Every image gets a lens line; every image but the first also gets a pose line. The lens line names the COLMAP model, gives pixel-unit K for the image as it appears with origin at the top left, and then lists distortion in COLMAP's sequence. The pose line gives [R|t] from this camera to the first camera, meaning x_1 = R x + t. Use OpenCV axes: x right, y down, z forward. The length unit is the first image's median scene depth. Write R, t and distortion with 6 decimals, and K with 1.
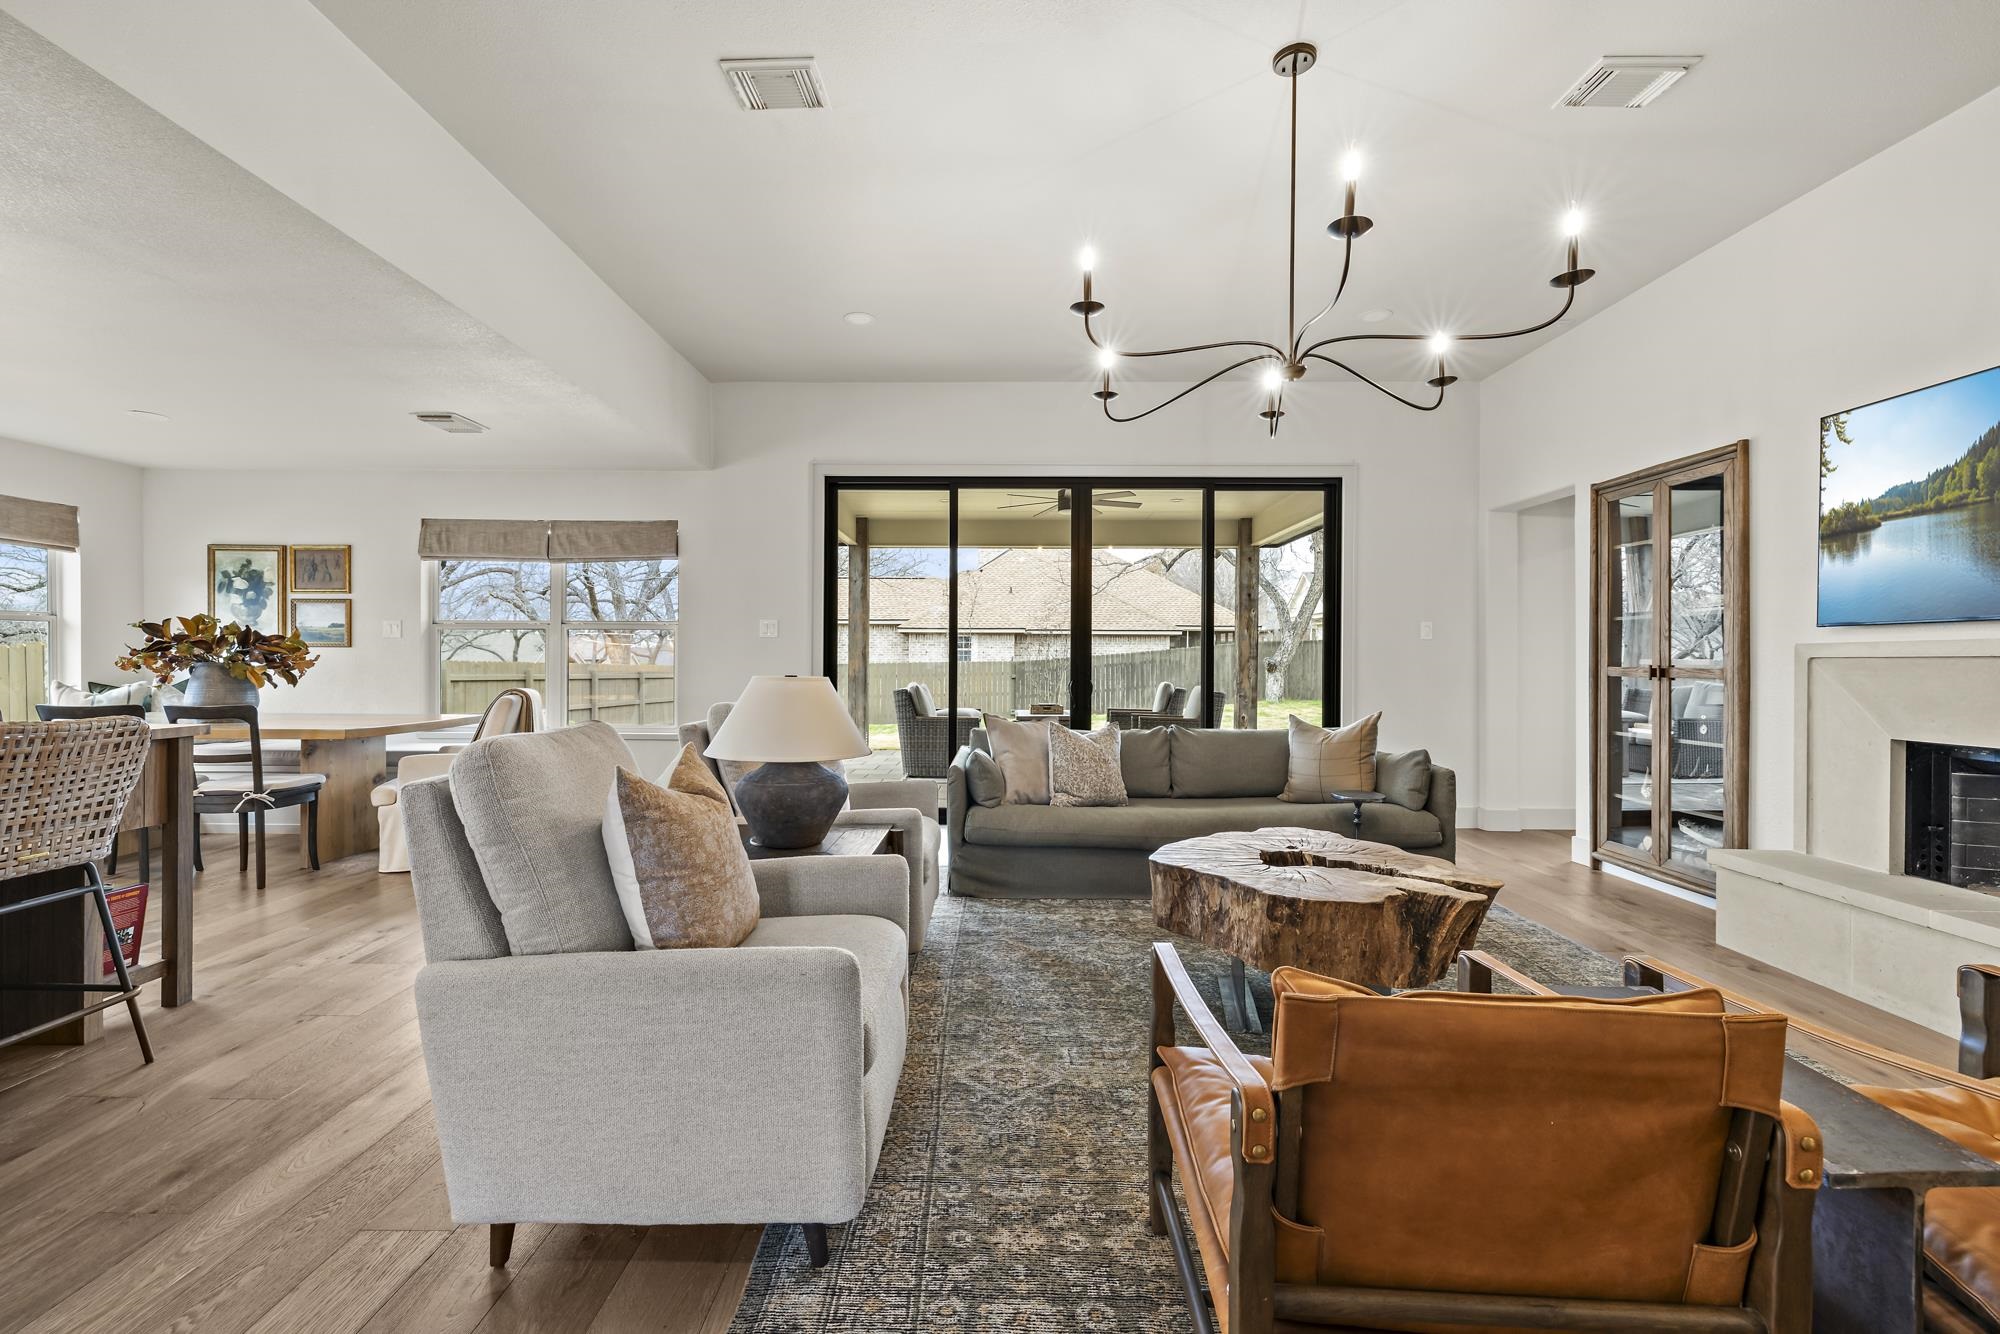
lens RADIAL K [[842.6, 0, 981.9], [0, 842.6, 658.3], [0, 0, 1]] dist [-0.003254, -0.000716]
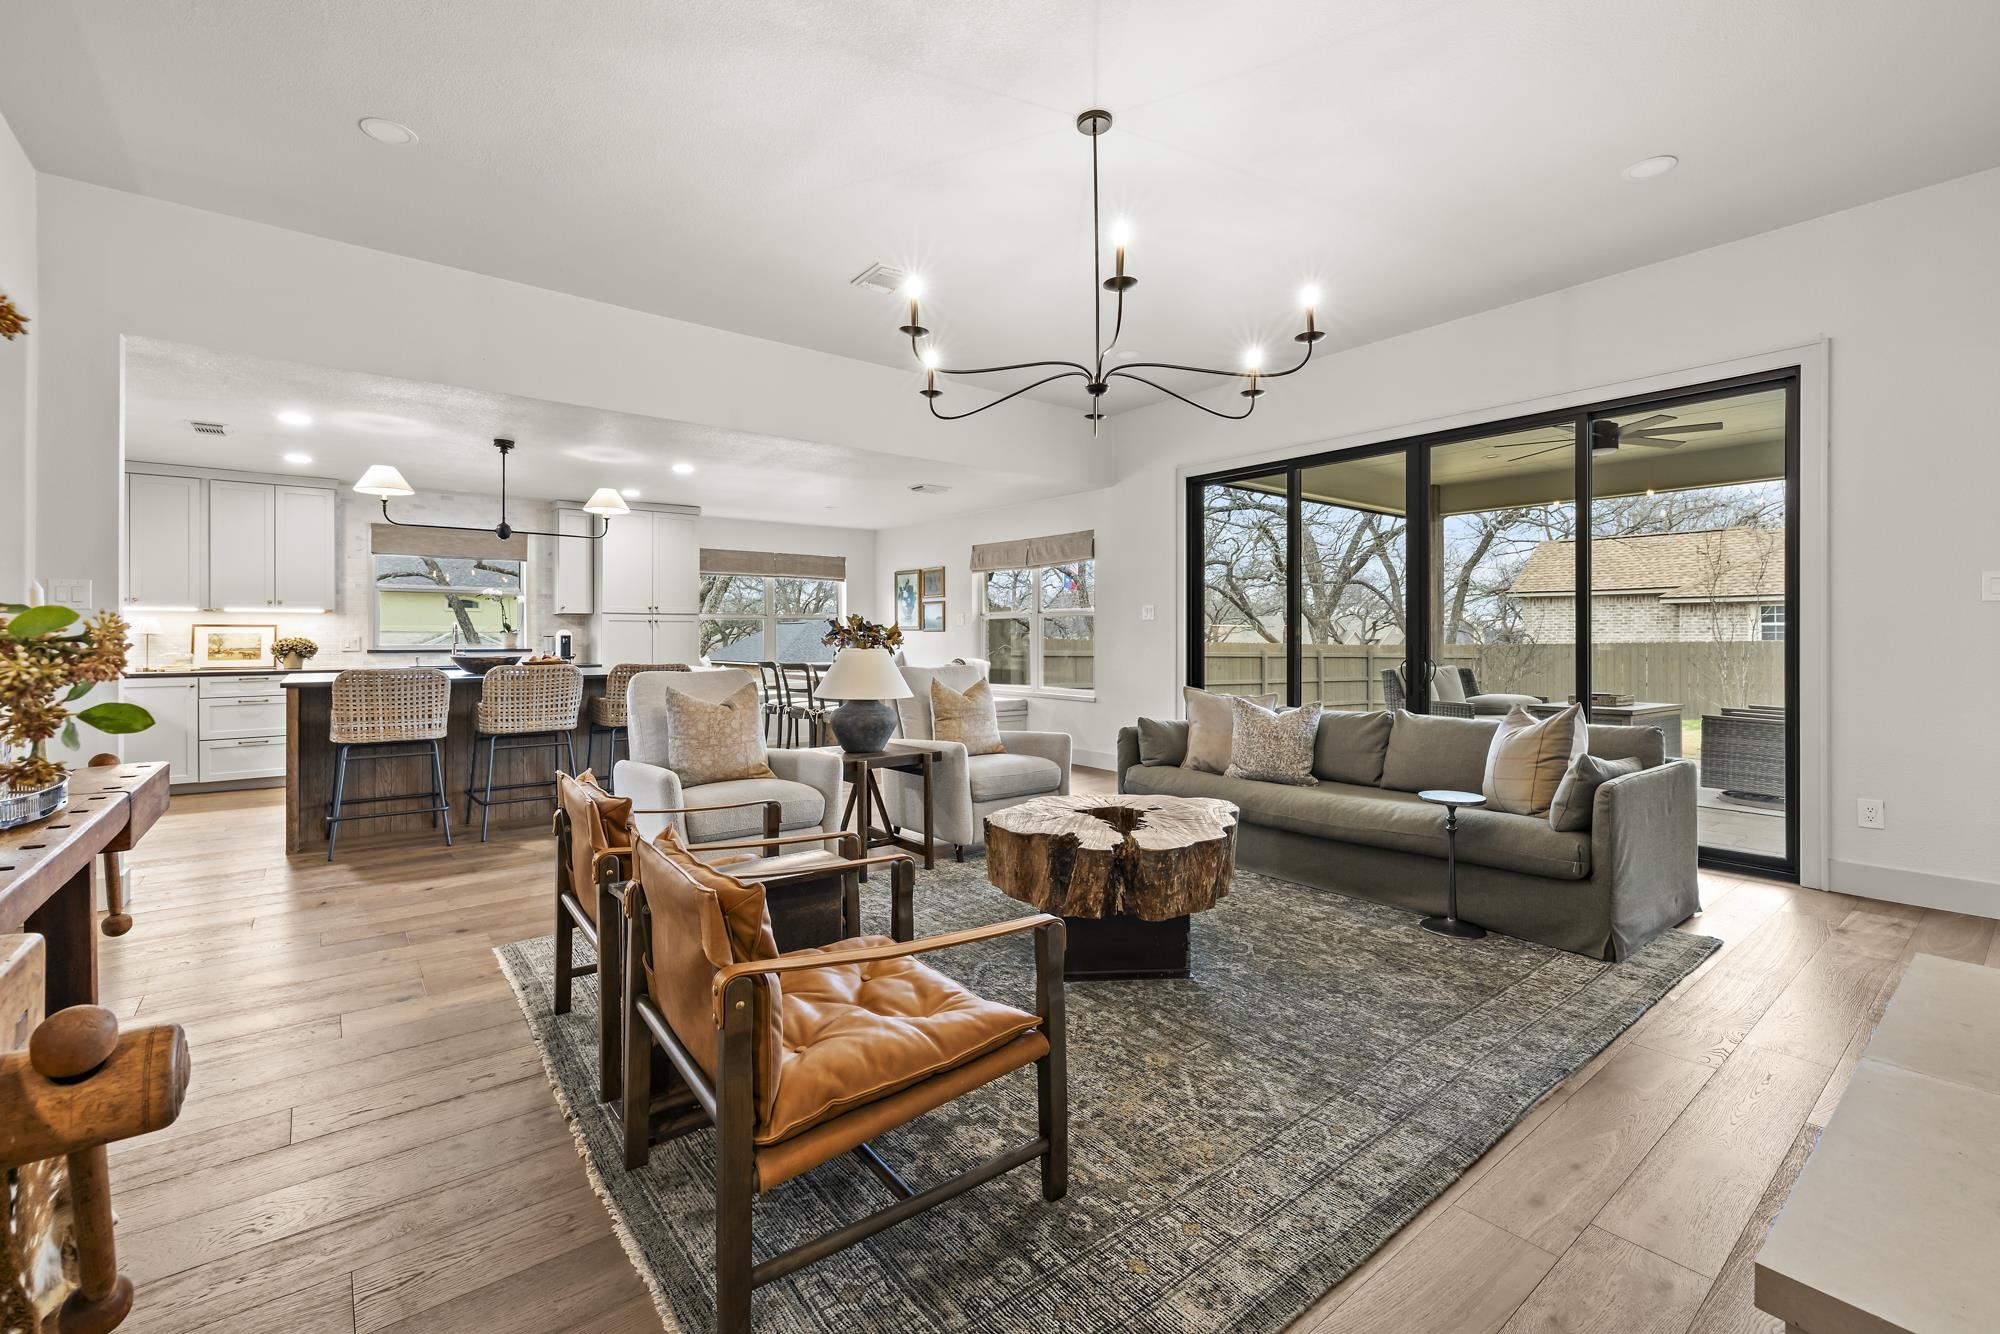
lens RADIAL K [[842.6, 0, 981.0], [0, 842.6, 627.7], [0, 0, 1]] dist [-0.003254, -0.000716]
pose [[0.628812, -0.013745, -0.777436, 0.518541], [0.003572, 0.999884, -0.014789, 0.003255], [0.777549, 0.006523, 0.628789, 0.067859]]
